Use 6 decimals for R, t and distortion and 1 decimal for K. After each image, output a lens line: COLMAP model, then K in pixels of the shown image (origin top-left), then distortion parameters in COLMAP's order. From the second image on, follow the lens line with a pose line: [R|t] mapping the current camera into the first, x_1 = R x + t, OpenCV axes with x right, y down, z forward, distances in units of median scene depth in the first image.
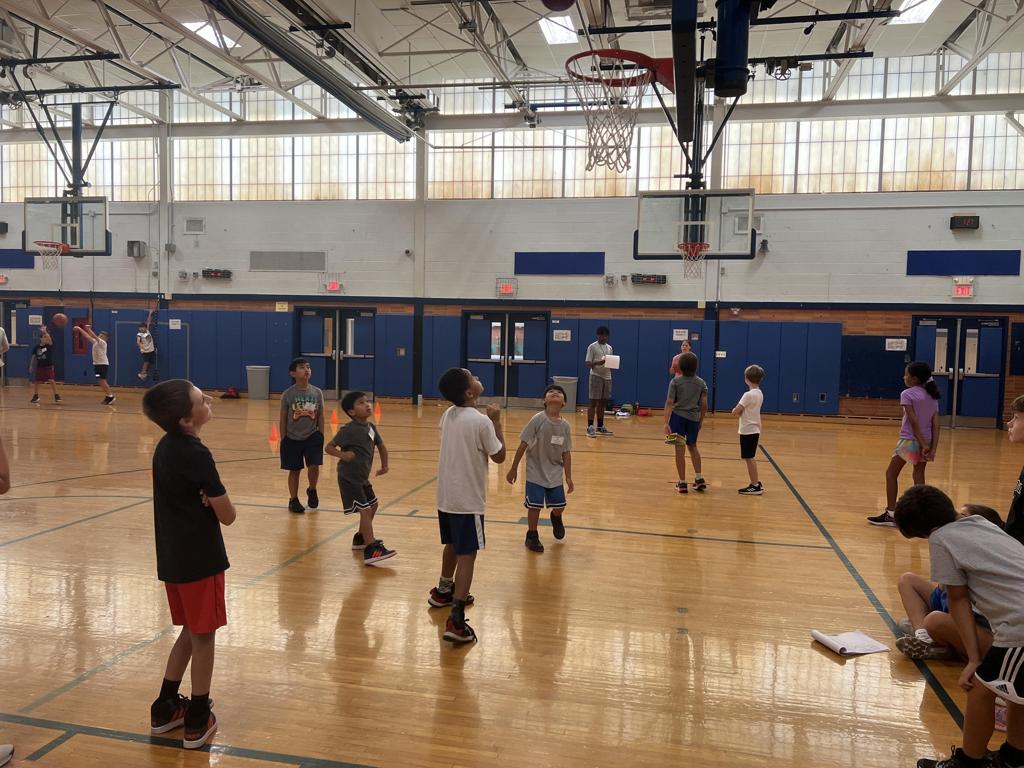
lens RADIAL K [[766.6, 0, 516.9], [0, 766.6, 385.2], [0, 0, 1]] dist [0.058292, 0.000846]
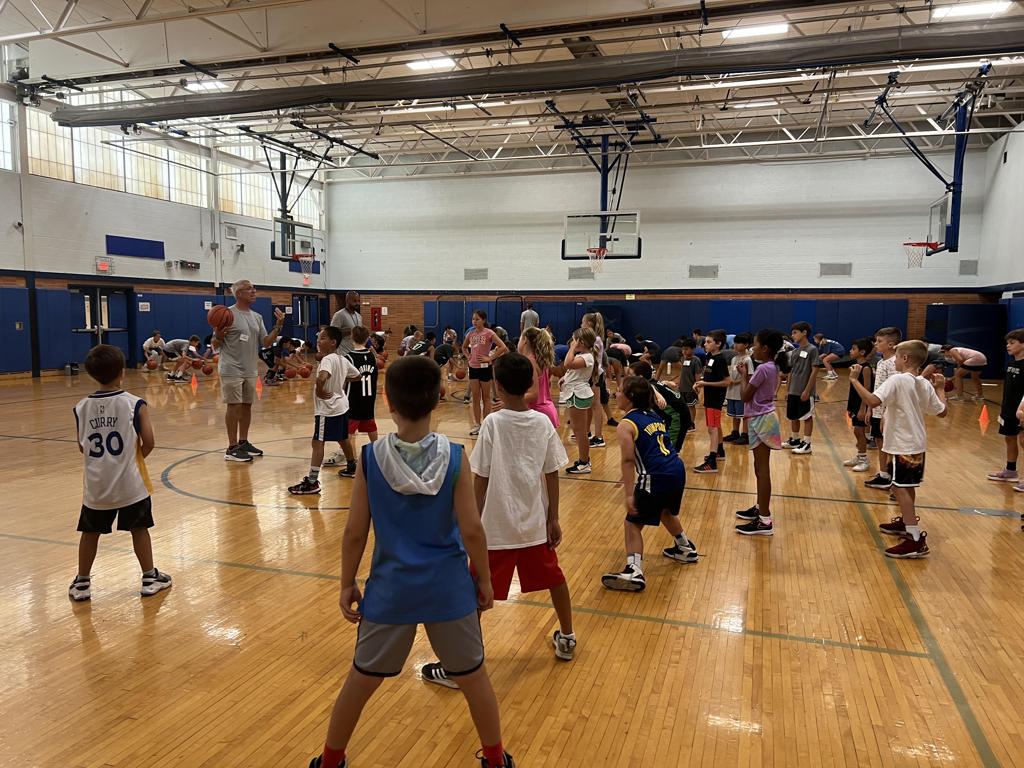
lens RADIAL K [[766.6, 0, 514.4], [0, 766.6, 381.1], [0, 0, 1]] dist [0.058292, 0.000846]
pose [[0.121280, -0.112922, 0.986174, -1.131256], [0.056497, 0.992683, 0.106719, -0.046973], [-0.991009, 0.042773, 0.126772, 0.259506]]
